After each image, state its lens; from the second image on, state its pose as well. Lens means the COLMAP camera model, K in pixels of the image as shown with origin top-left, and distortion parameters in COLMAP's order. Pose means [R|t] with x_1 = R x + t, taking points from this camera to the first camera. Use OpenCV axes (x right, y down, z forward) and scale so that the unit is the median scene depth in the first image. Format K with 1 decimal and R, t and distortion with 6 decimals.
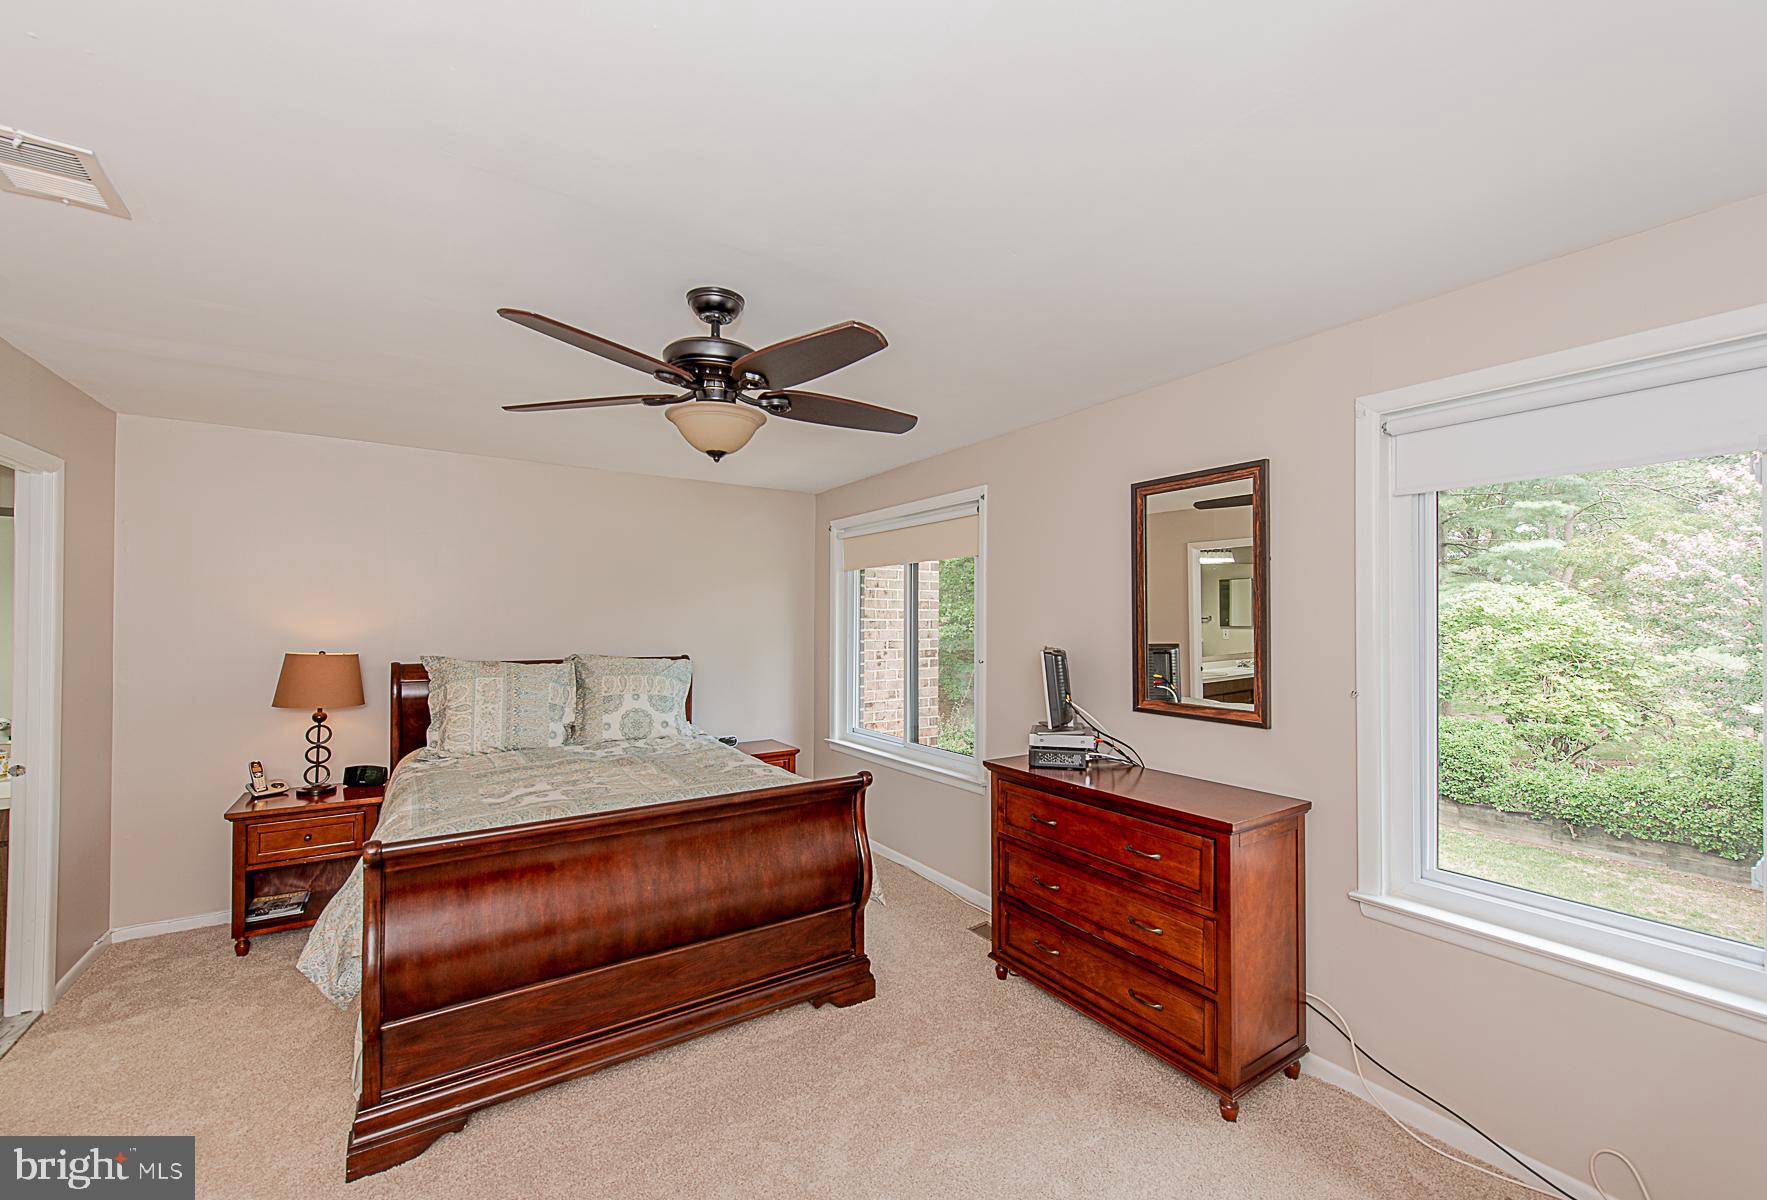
lens RADIAL K [[703.9, 0, 881.6], [0, 703.9, 614.6], [0, 0, 1]] dist [-0.001247, 0.000036]
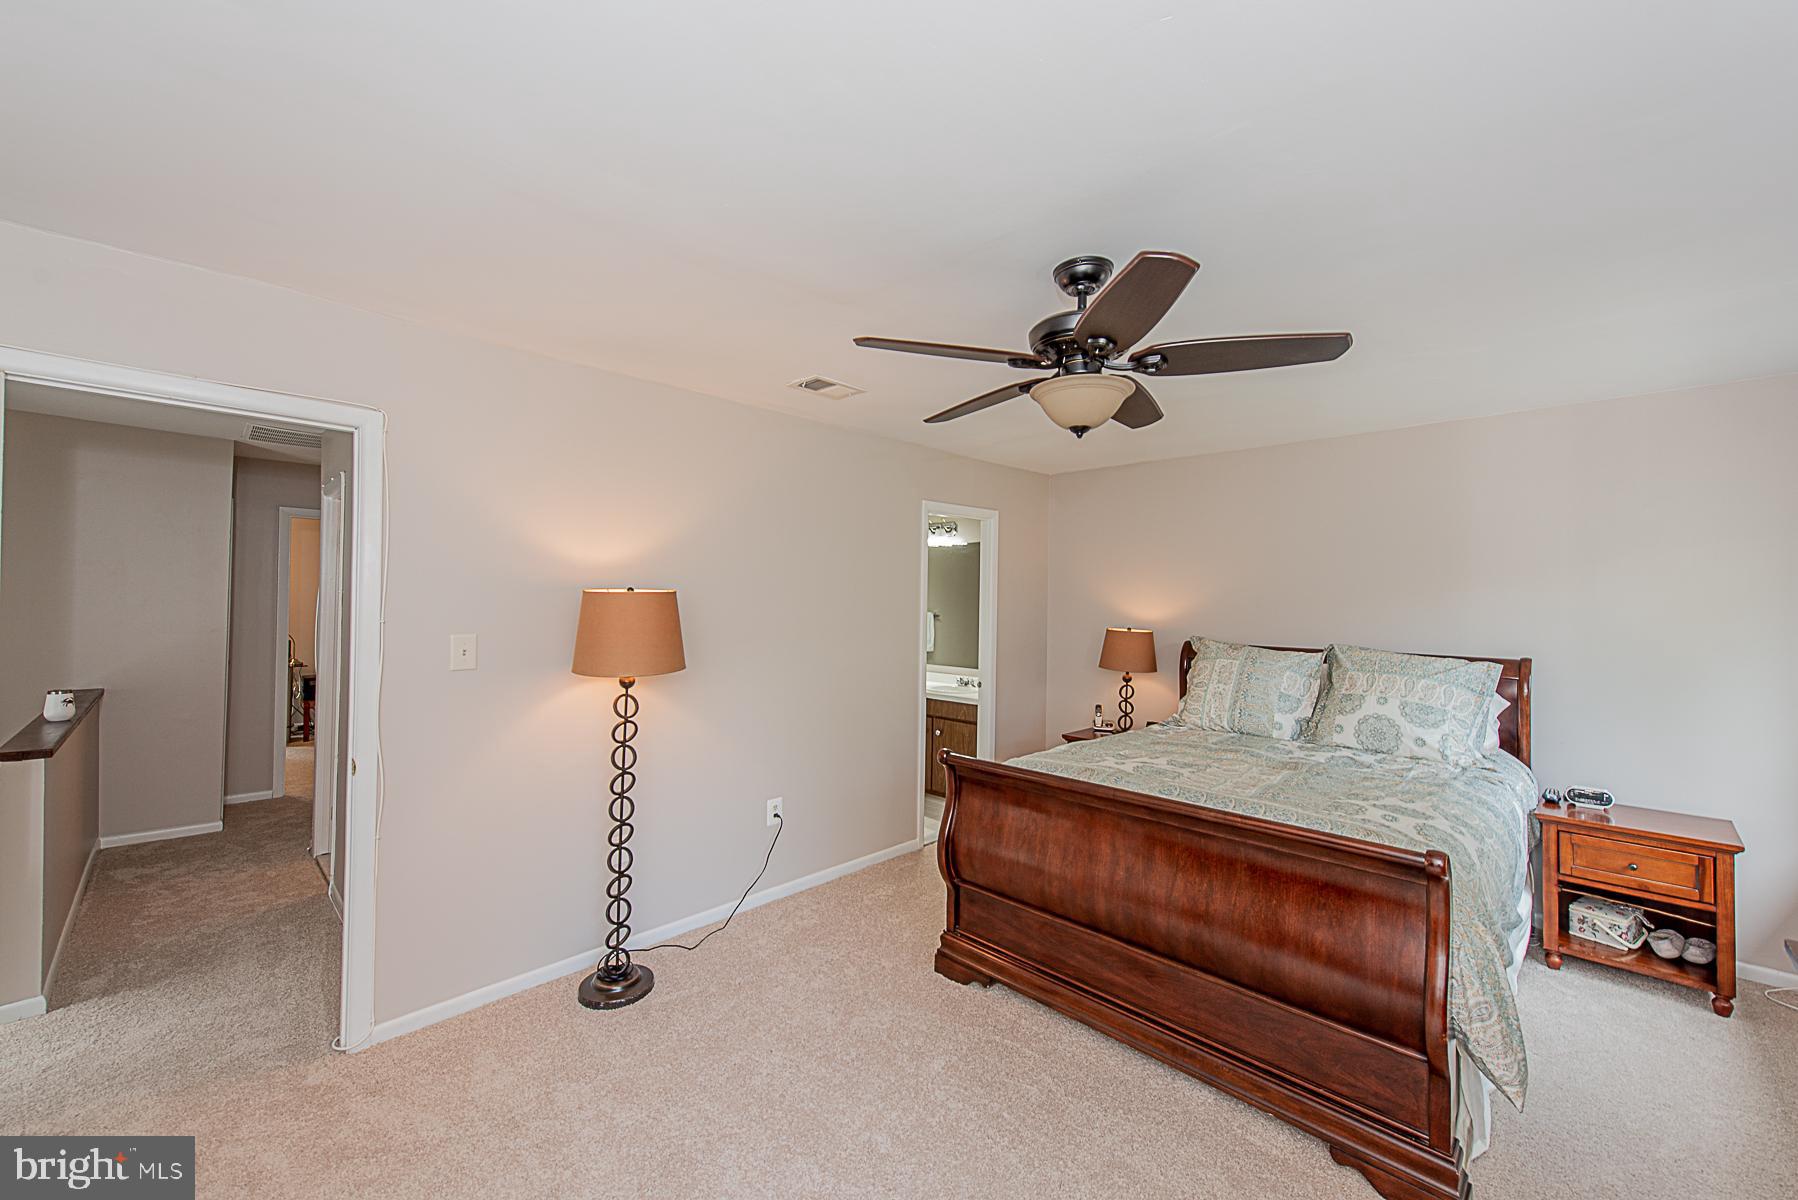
lens RADIAL K [[695.3, 0, 896.2], [0, 695.3, 595.4], [0, 0, 1]] dist [0.006497, -0.000097]
pose [[0.209152, -0.005659, -0.977867, 0.477992], [-0.006438, 0.999954, -0.007164, 0.006069], [0.977862, 0.007794, 0.209106, 0.409447]]
